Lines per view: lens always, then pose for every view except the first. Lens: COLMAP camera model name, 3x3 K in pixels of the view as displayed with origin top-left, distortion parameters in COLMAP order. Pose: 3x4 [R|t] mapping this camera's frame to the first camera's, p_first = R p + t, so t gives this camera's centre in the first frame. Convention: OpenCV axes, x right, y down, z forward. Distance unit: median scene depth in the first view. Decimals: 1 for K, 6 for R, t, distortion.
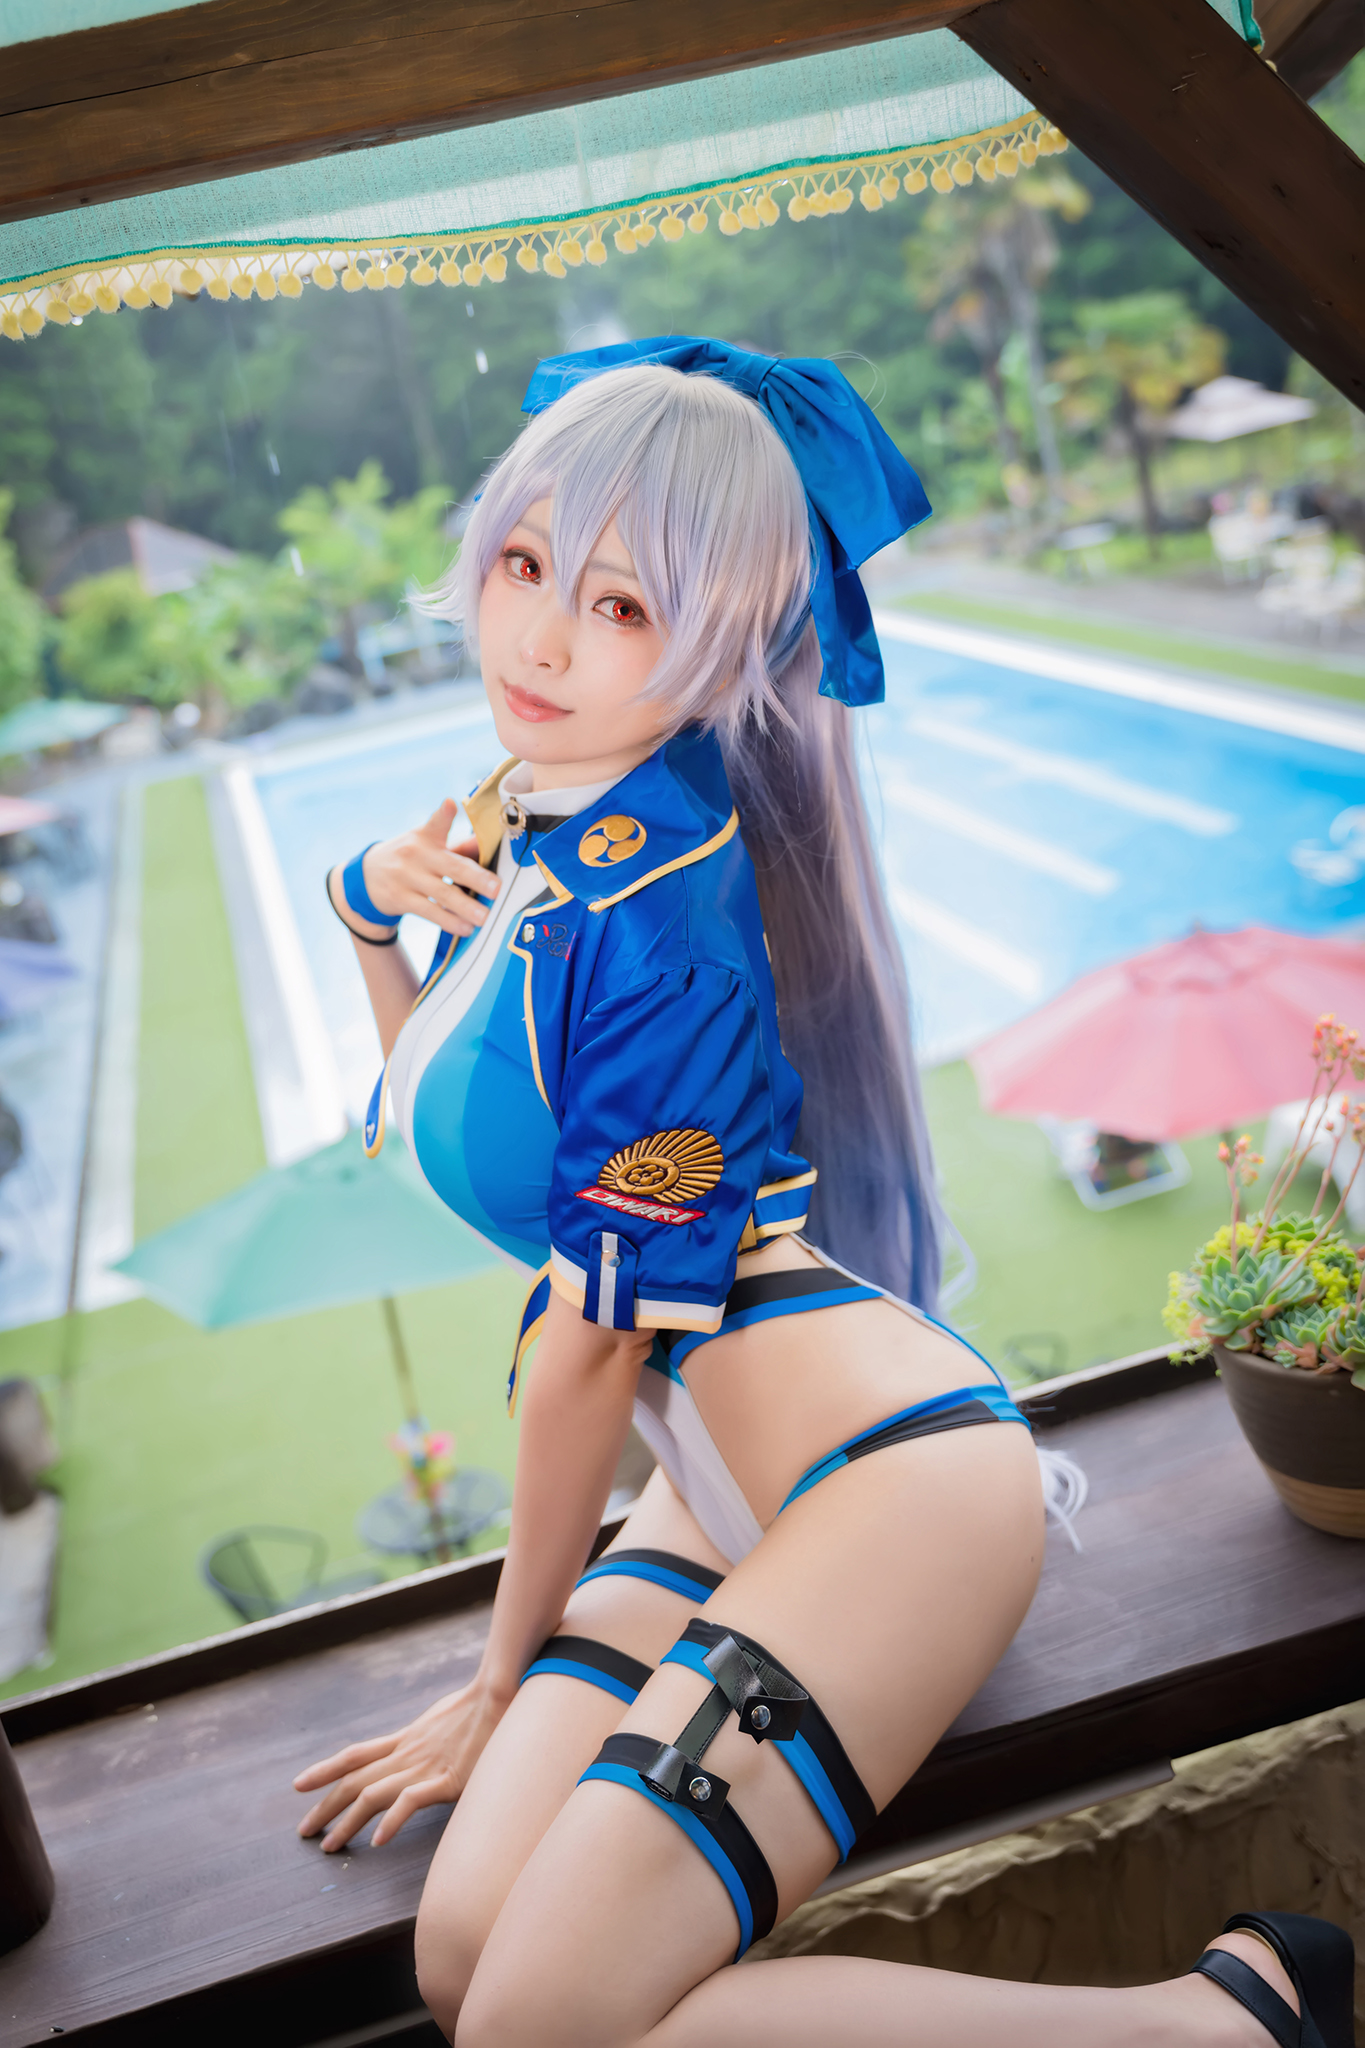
lens RADIAL K [[2070.4, 0, 628.4], [0, 2070.4, 947.9], [0, 0, 1]] dist [0.013949, 0.026959]
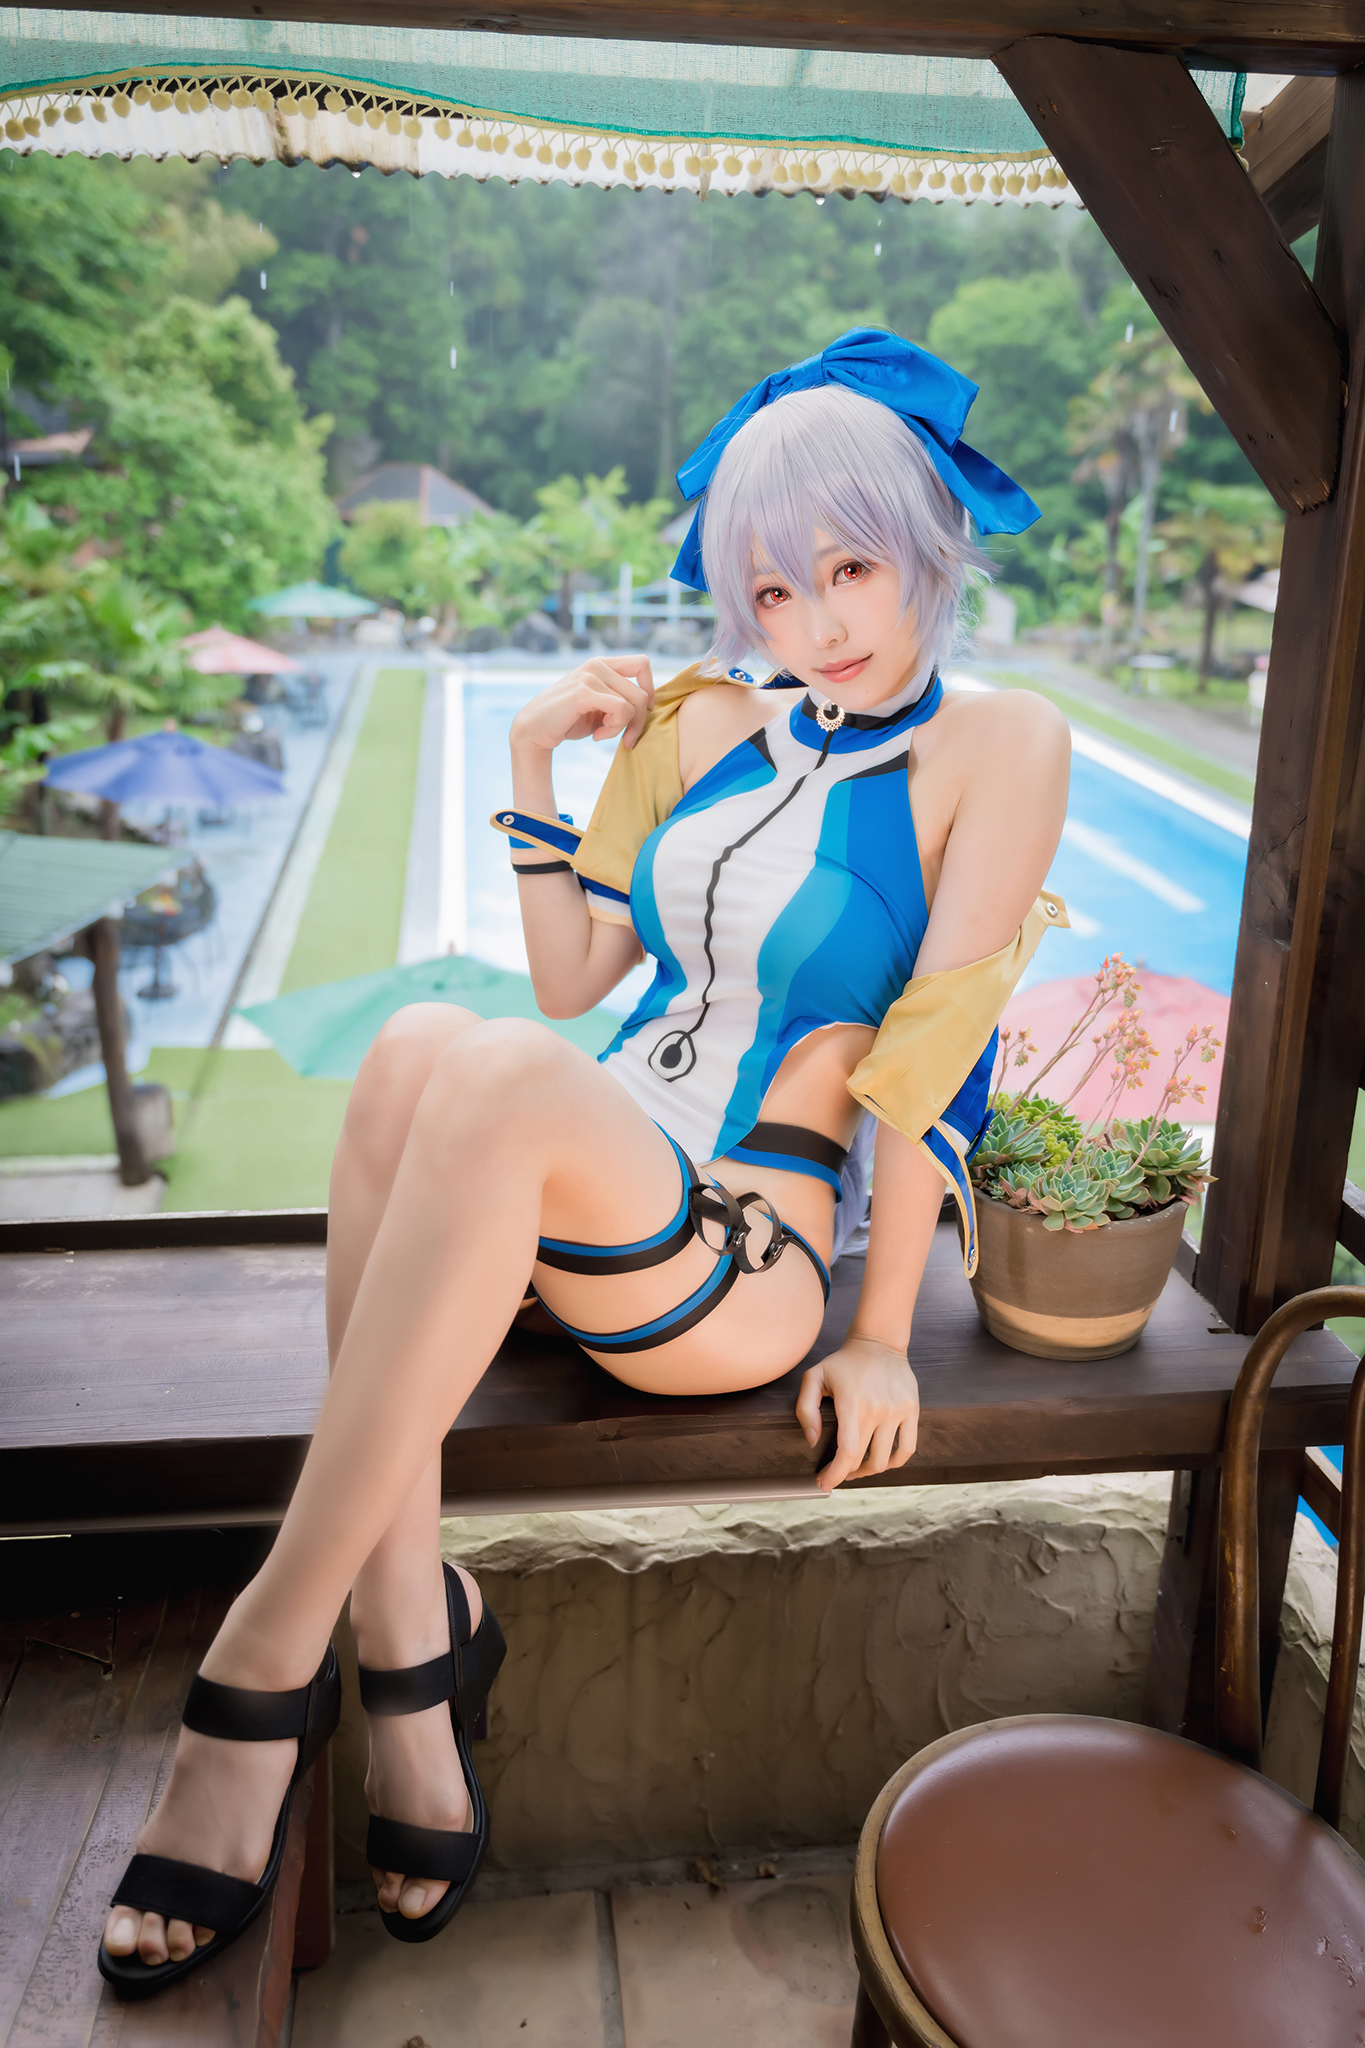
lens RADIAL K [[1634.4, 0, 704.0], [0, 1634.4, 932.8], [0, 0, 1]] dist [0.008165, -0.009489]
pose [[0.968686, 0.248262, -0.003730, 0.087235], [-0.248071, 0.968351, 0.027500, 0.049987], [0.010439, -0.025713, 0.999615, 0.016172]]
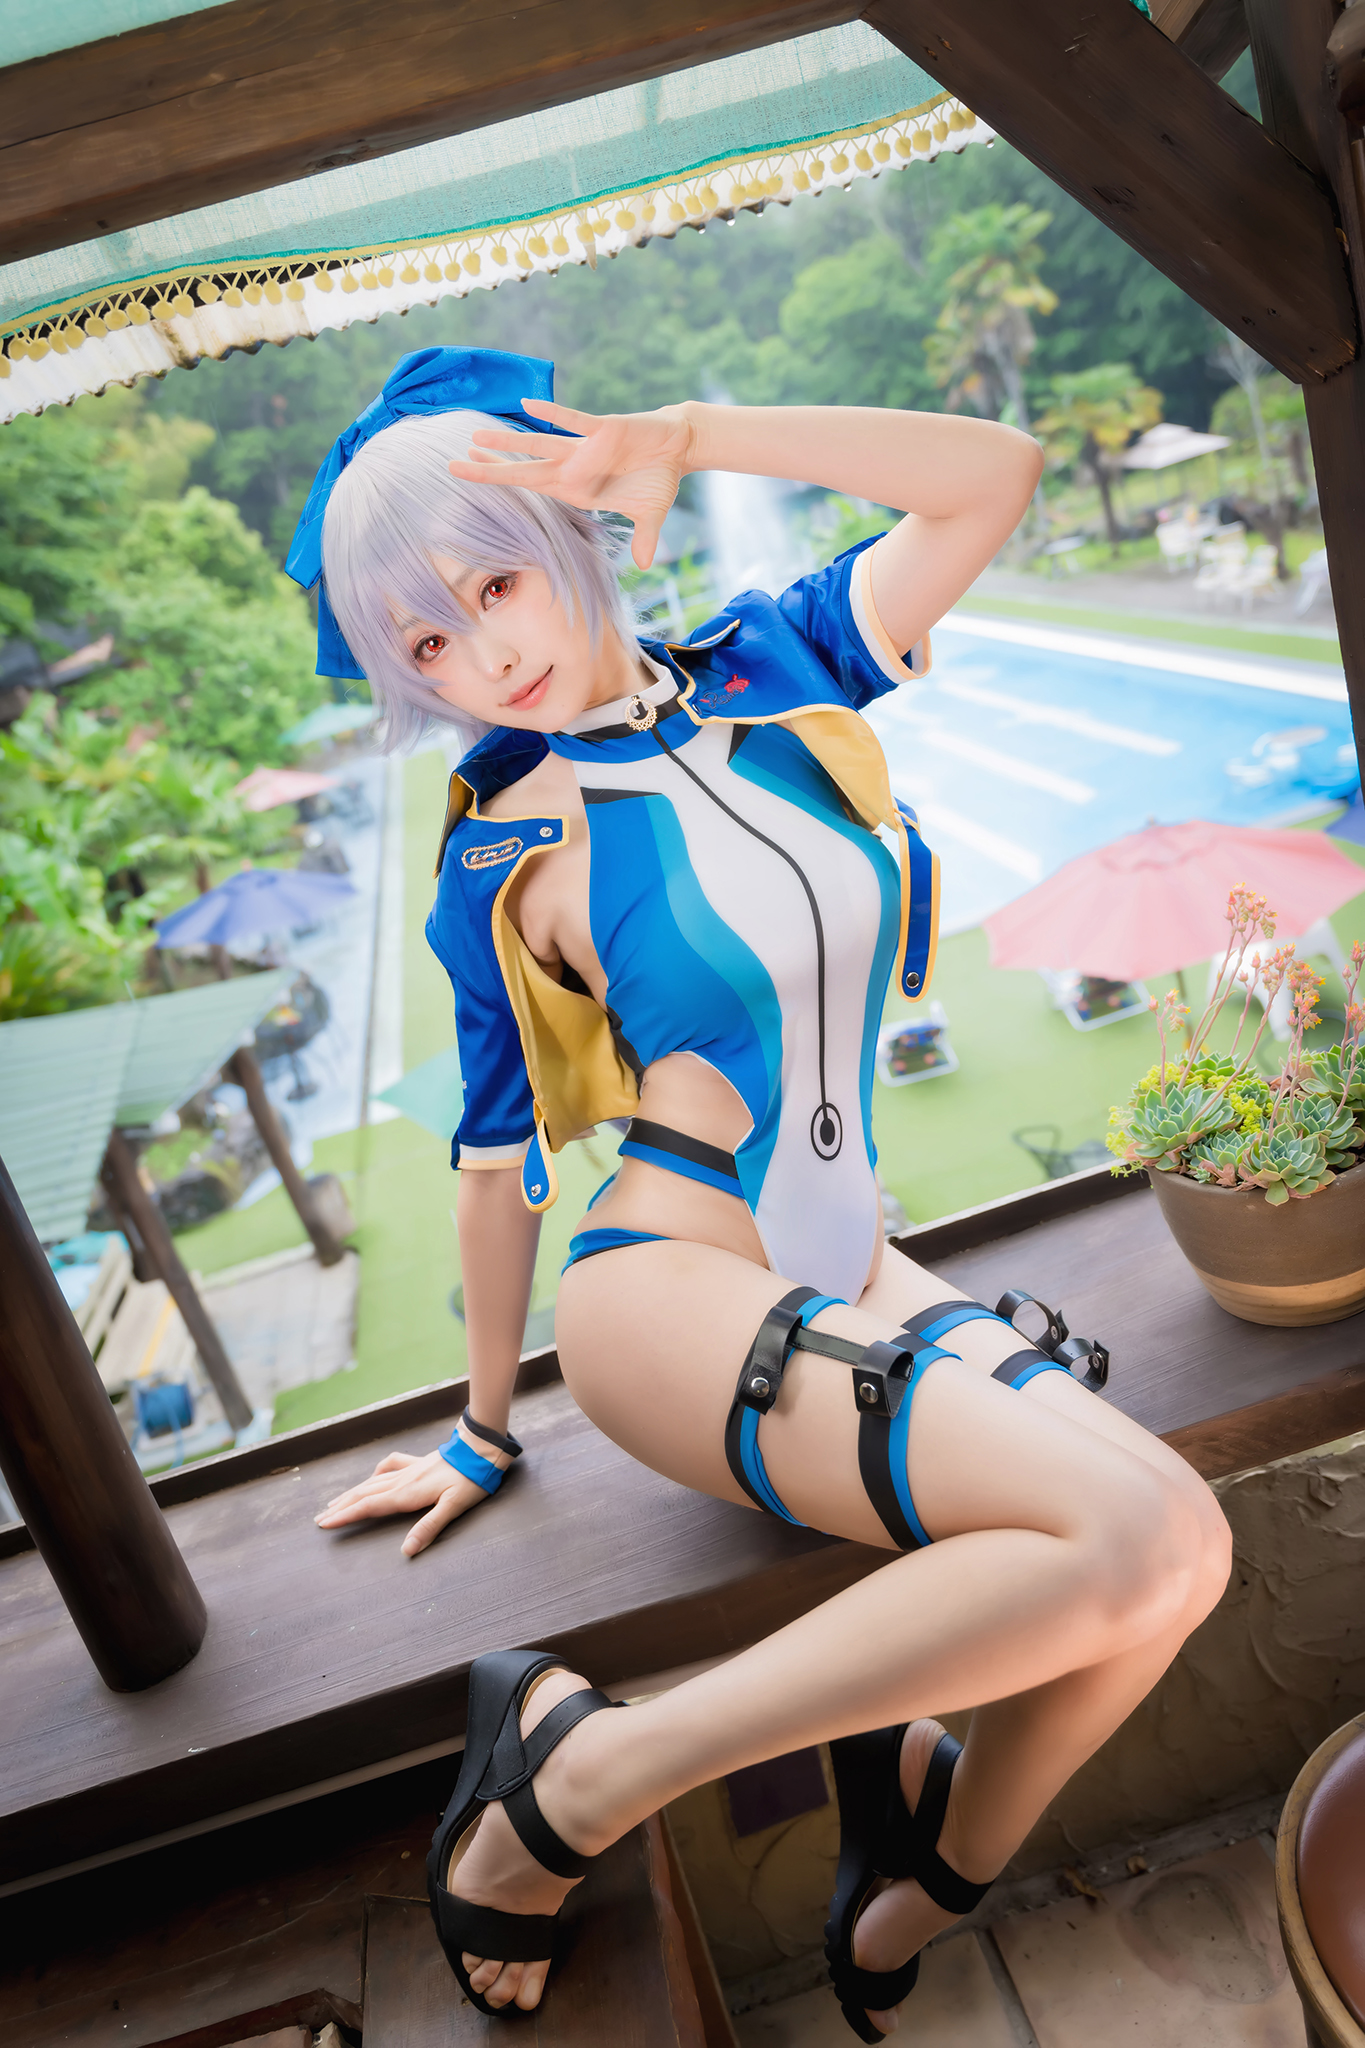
lens RADIAL K [[1451.1, 0, 631.0], [0, 1451.1, 921.3], [0, 0, 1]] dist [-0.005136, 0.002424]
pose [[0.995844, -0.040966, -0.081347, 0.052938], [0.044363, 0.998198, 0.040407, 0.004829], [0.079546, -0.043848, 0.995866, 0.135903]]
